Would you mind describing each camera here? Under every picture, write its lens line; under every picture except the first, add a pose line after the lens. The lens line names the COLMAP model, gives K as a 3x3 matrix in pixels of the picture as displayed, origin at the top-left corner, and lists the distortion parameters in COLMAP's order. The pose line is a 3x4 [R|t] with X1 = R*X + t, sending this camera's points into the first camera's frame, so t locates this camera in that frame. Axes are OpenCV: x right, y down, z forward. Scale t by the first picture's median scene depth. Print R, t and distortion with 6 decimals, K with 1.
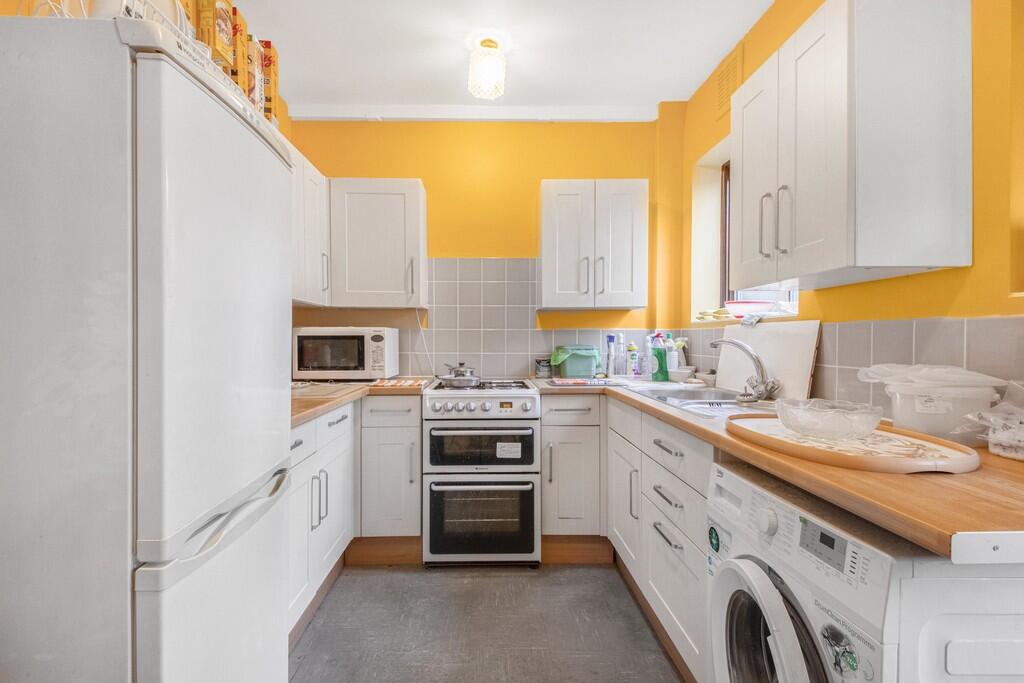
lens RADIAL K [[488.2, 0, 512.9], [0, 488.2, 339.8], [0, 0, 1]] dist [-0.005439, -0.008665]
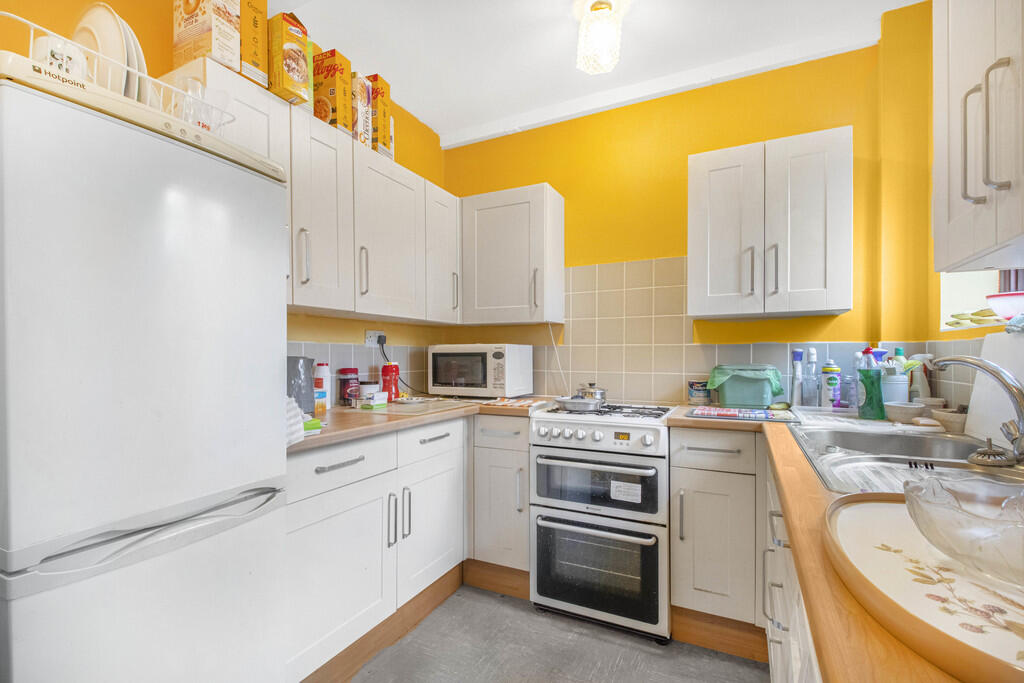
lens RADIAL K [[488.2, 0, 457.8], [0, 488.2, 355.4], [0, 0, 1]] dist [-0.005439, -0.008665]
pose [[0.866555, -0.000463, -0.499082, 0.149151], [-0.001705, 0.999991, -0.003889, 0.000867], [0.499079, 0.004221, 0.866546, 0.141275]]
